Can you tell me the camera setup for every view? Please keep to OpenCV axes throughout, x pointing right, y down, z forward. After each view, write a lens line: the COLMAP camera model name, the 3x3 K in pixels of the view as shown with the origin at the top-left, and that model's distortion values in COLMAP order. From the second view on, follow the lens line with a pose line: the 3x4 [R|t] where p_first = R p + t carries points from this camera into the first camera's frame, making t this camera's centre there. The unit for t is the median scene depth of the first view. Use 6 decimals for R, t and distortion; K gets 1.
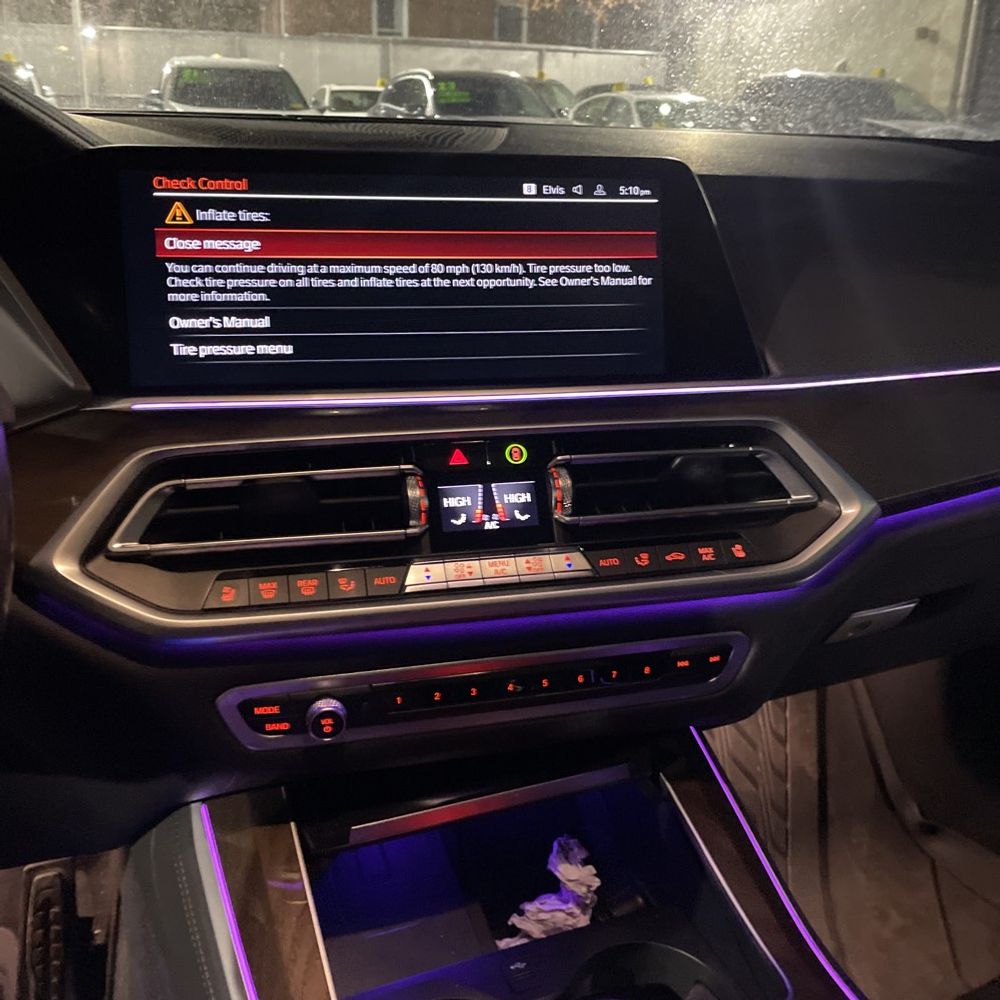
lens RADIAL K [[1020.7, 0, 524.7], [0, 1020.7, 497.9], [0, 0, 1]] dist [0.071627, -0.023361]
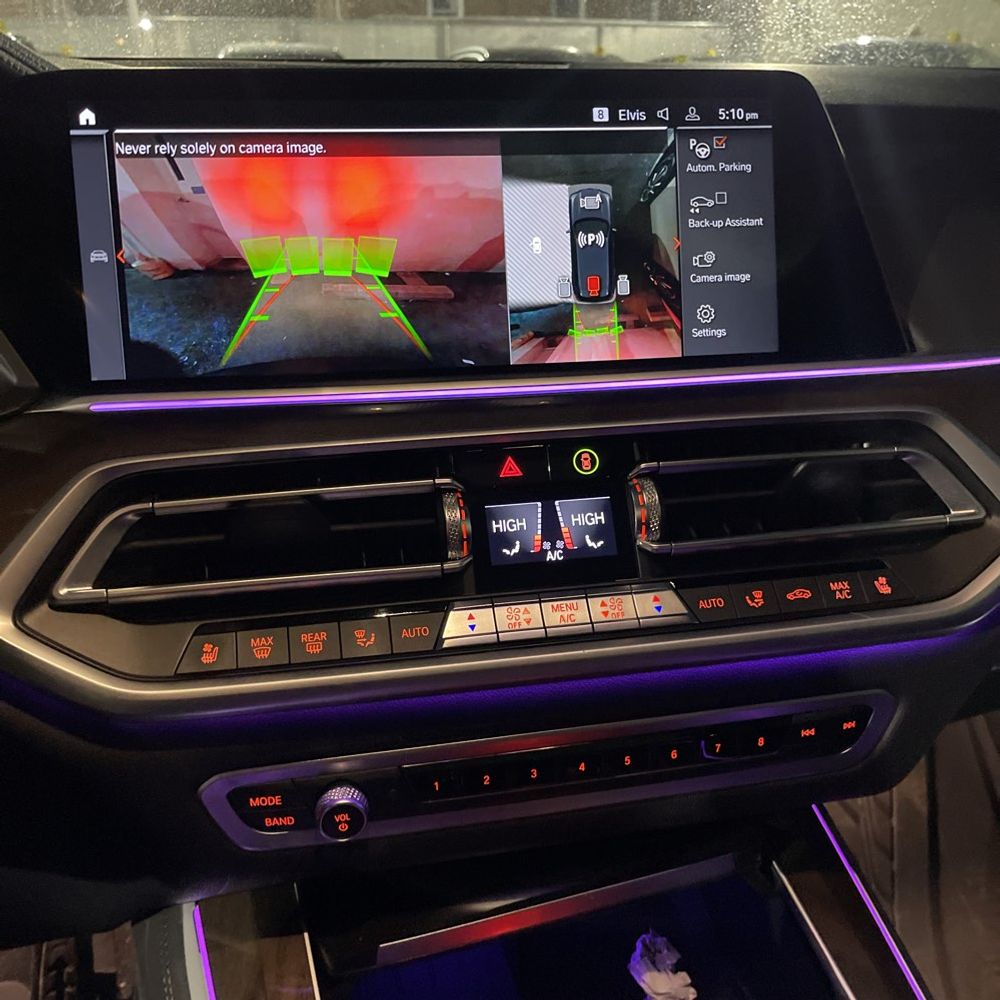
lens RADIAL K [[1020.7, 0, 524.7], [0, 1020.7, 497.9], [0, 0, 1]] dist [0.071627, -0.023361]
pose [[0.998182, -0.009168, -0.059568, -0.009009], [0.009965, 0.999865, 0.013098, -0.025678], [0.059440, -0.013667, 0.998138, 0.229565]]
